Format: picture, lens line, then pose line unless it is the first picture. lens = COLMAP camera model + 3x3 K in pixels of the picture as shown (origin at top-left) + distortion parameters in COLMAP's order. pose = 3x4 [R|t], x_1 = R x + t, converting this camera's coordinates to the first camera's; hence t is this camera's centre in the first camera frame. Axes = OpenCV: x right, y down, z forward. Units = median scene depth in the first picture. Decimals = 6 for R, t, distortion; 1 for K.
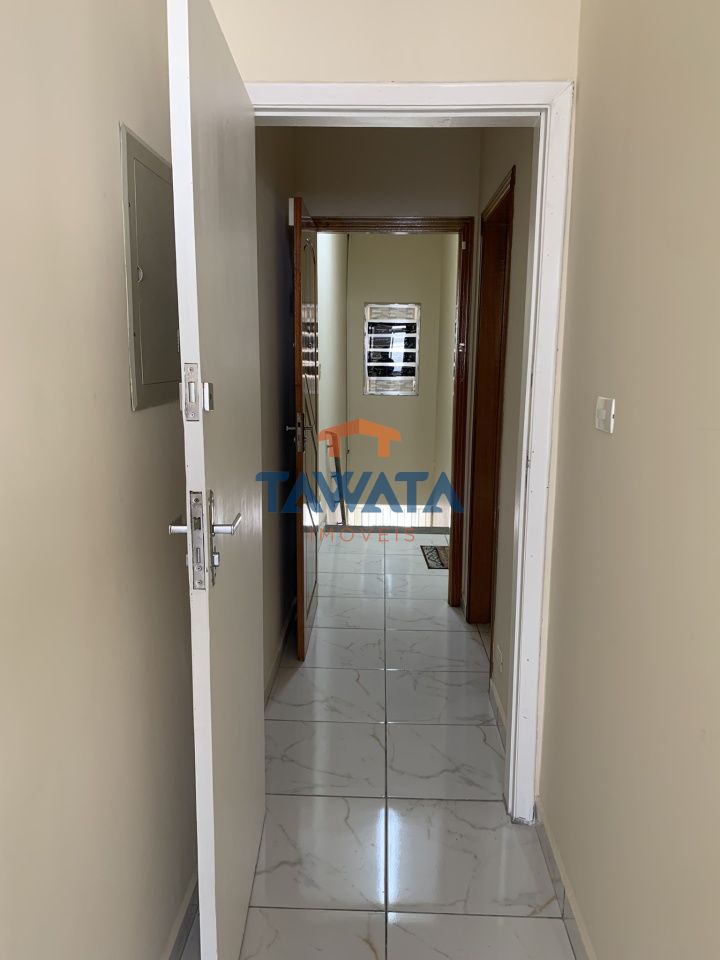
lens RADIAL K [[735.7, 0, 360.0], [0, 735.7, 480.0], [0, 0, 1]] dist [0.019695, -0.000521]
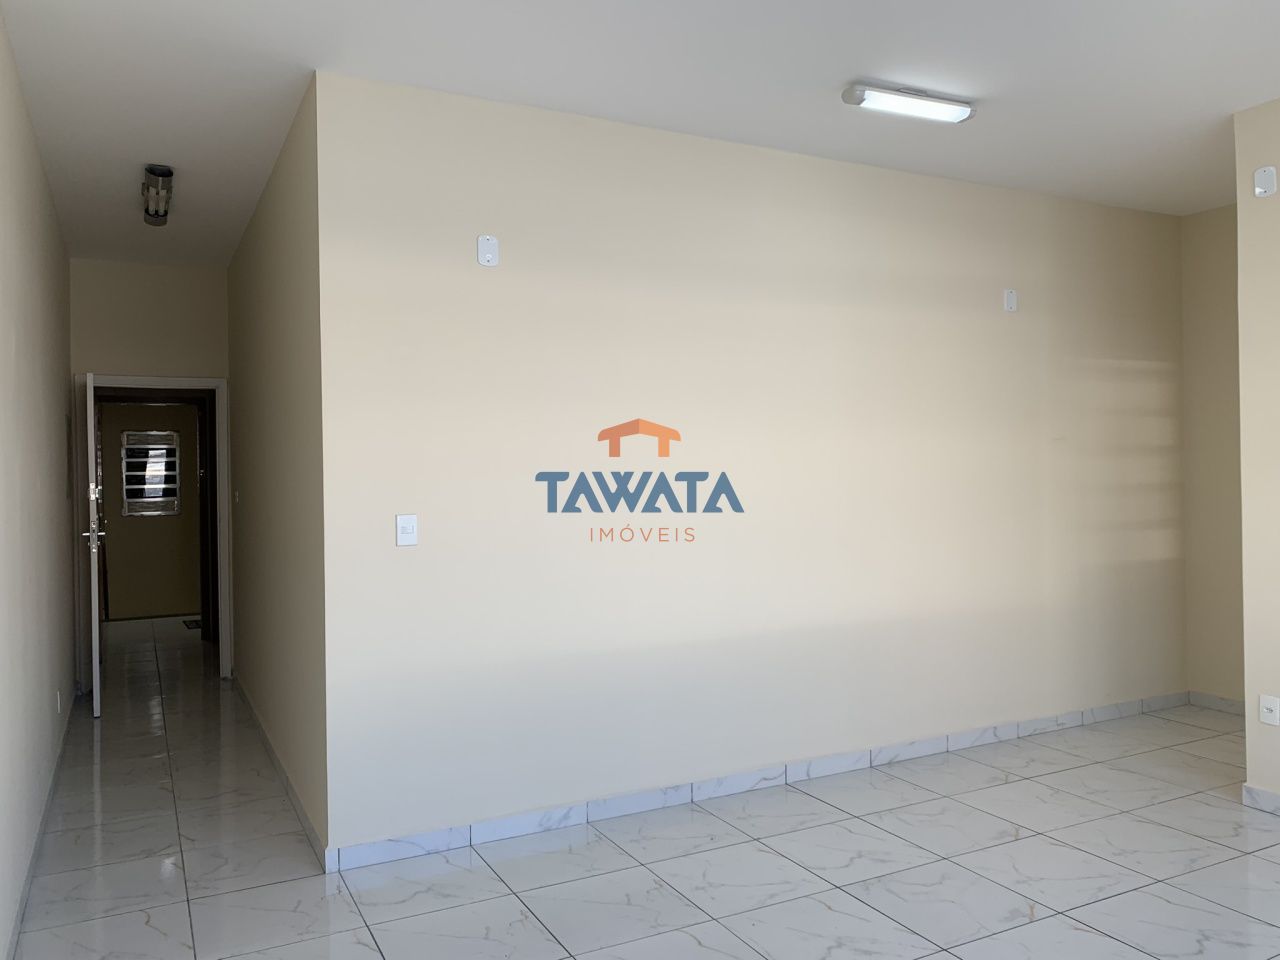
lens RADIAL K [[980.9, 0, 640.0], [0, 980.9, 480.0], [0, 0, 1]] dist [0.019695, -0.000521]
pose [[0.874470, -0.026039, 0.484380, -0.030338], [0.102483, 0.985936, -0.132014, 0.096333], [-0.474130, 0.165083, 0.864840, -0.582072]]
